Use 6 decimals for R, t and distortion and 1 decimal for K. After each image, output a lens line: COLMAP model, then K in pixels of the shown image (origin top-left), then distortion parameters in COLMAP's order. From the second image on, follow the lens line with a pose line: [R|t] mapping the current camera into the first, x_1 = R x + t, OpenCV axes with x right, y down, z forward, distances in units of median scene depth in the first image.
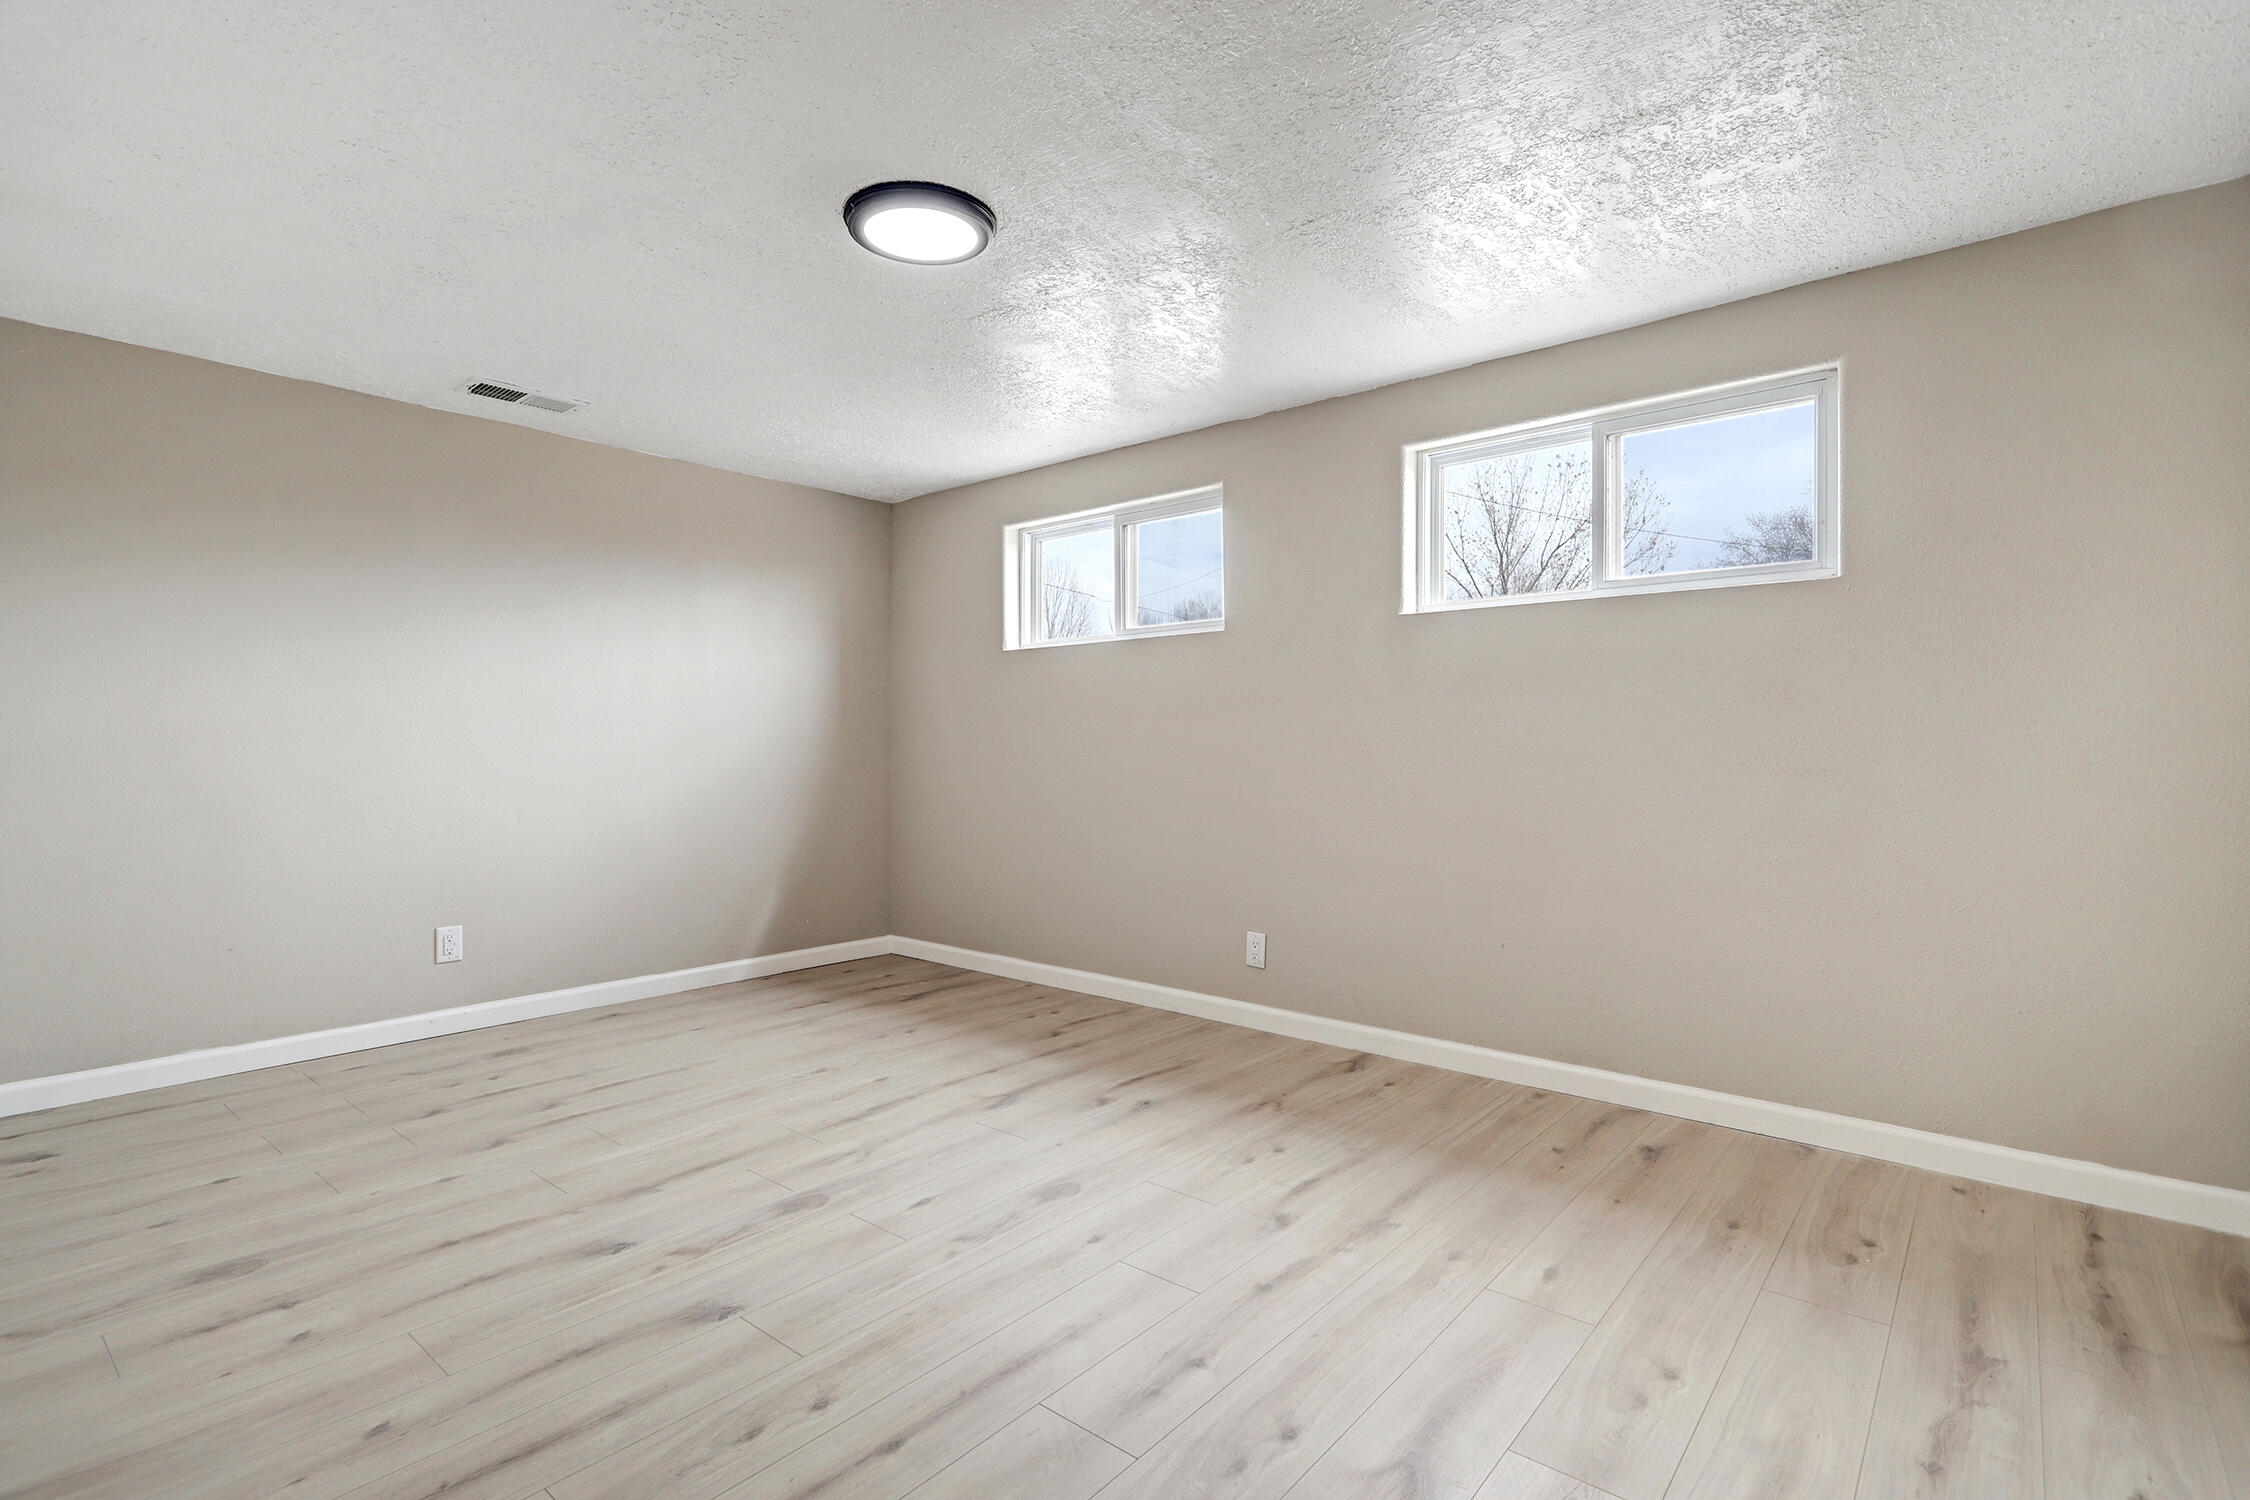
lens RADIAL K [[1072.9, 0, 1138.0], [0, 1072.9, 750.7], [0, 0, 1]] dist [0.002258, 0.000471]
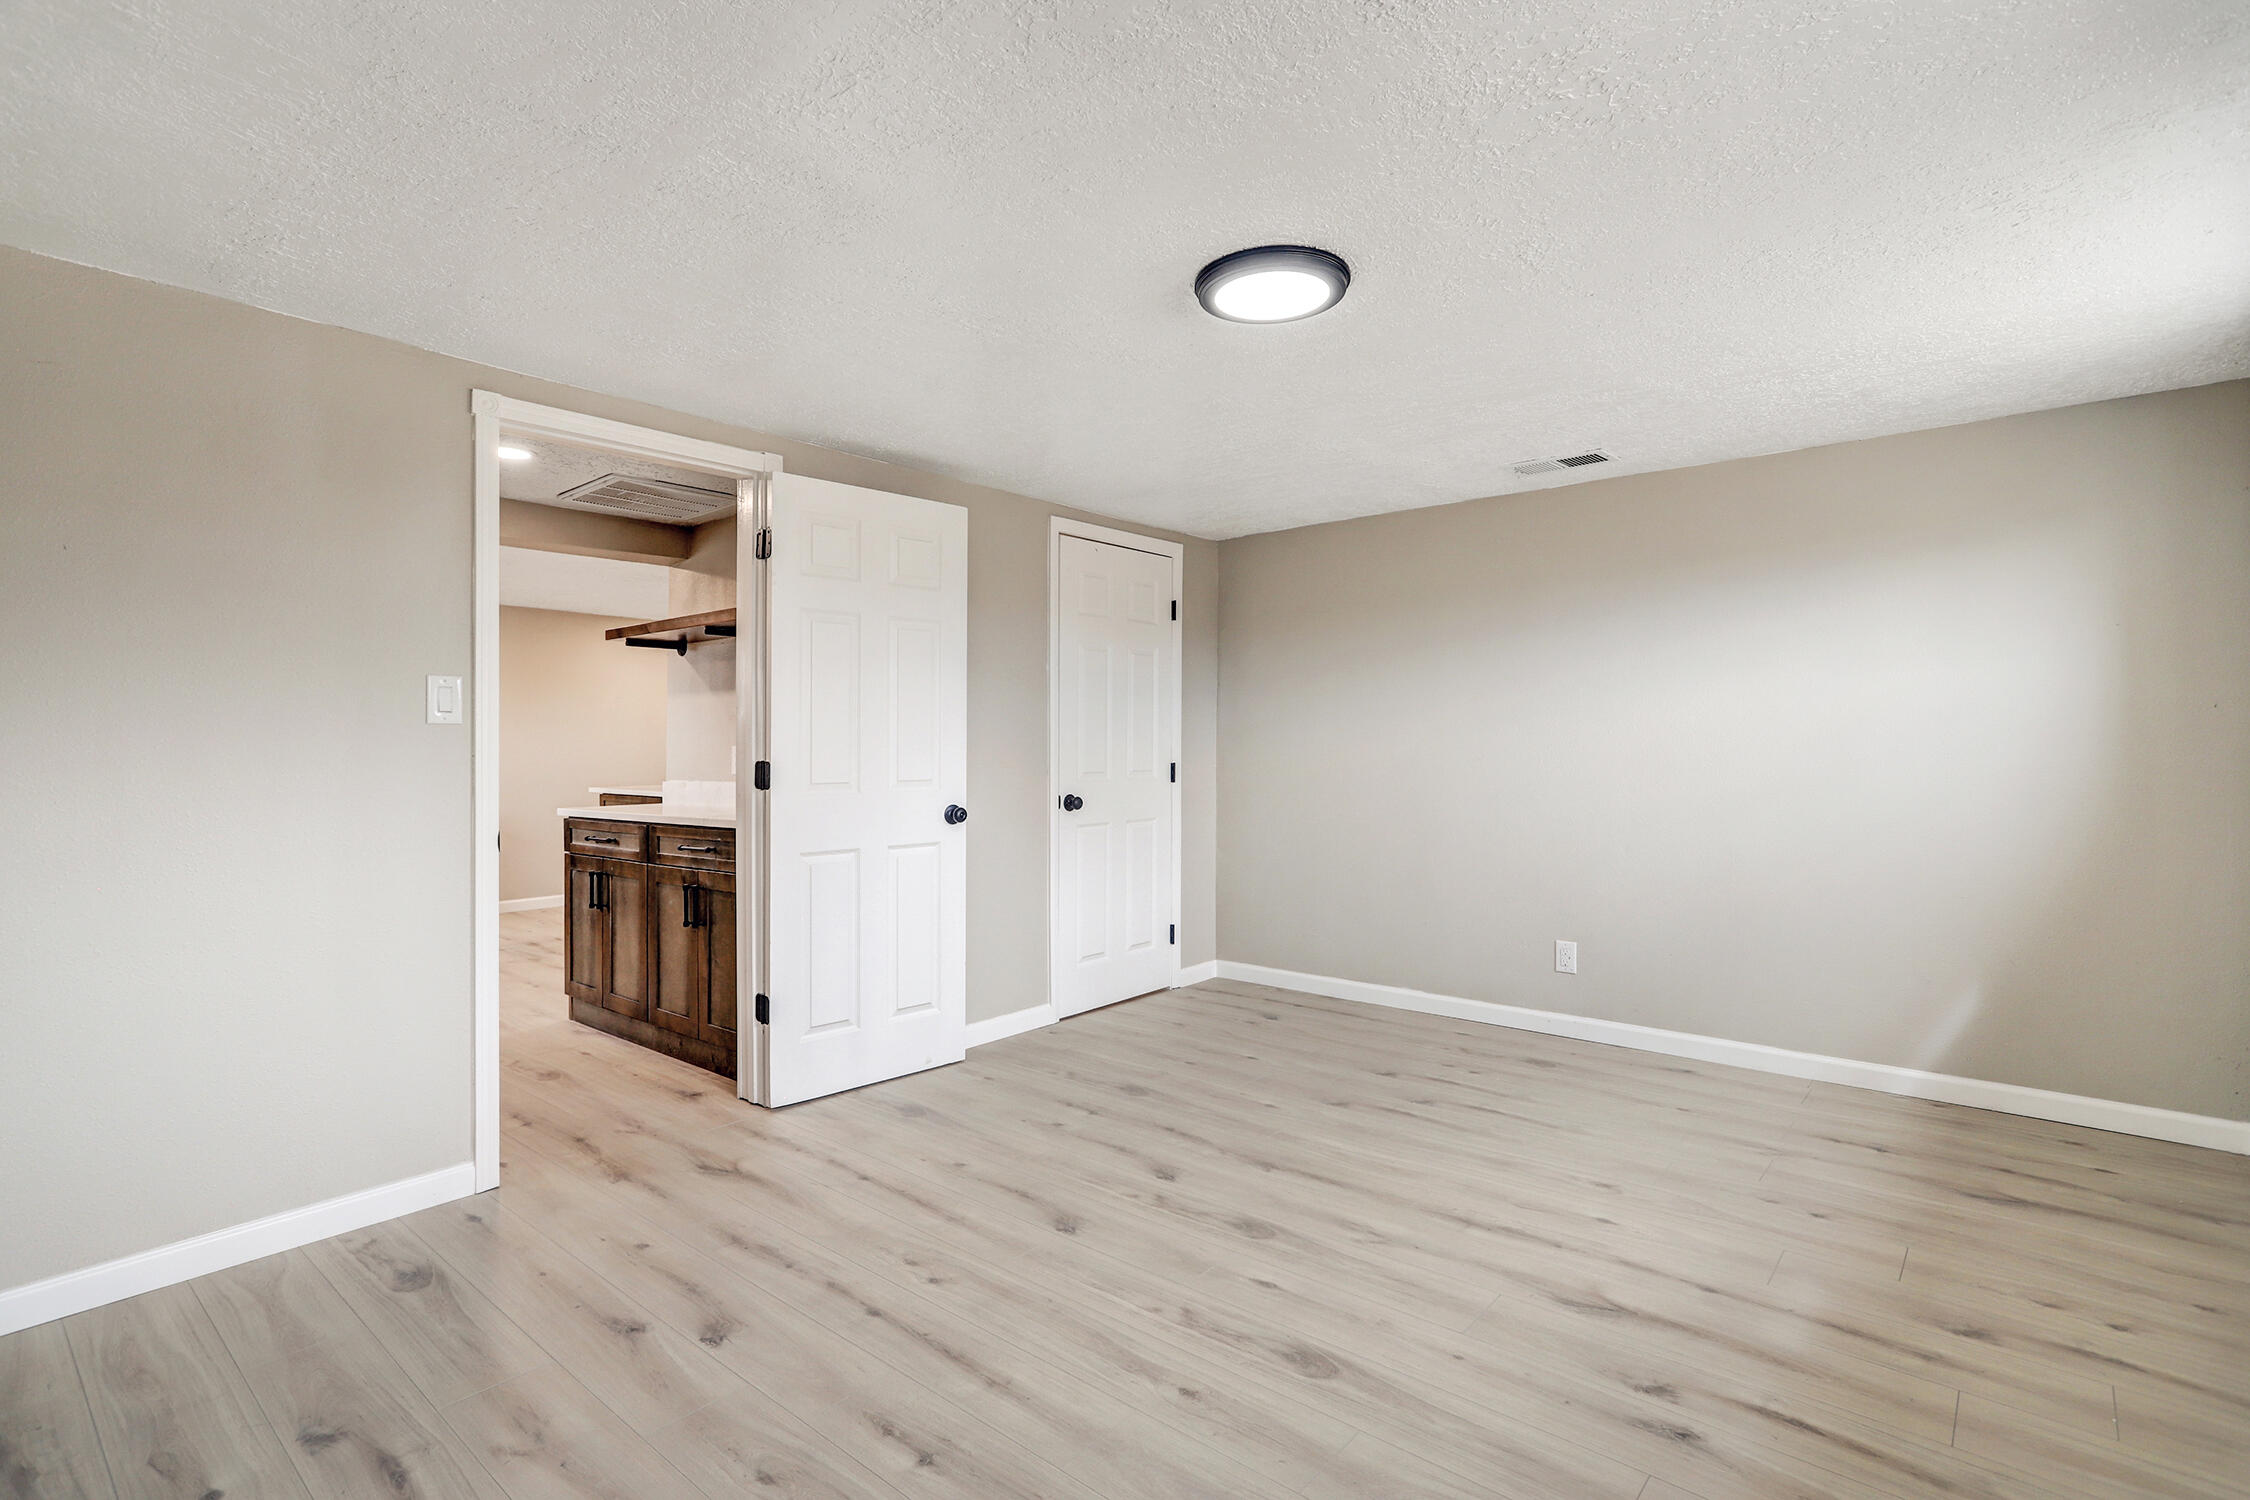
lens RADIAL K [[1072.9, 0, 1129.0], [0, 1072.9, 749.0], [0, 0, 1]] dist [0.002258, 0.000471]
pose [[-0.023195, 0.006910, -0.999707, 0.621934], [0.000117, 0.999976, 0.006909, -0.057187], [0.999731, 0.000043, -0.023195, 0.723350]]
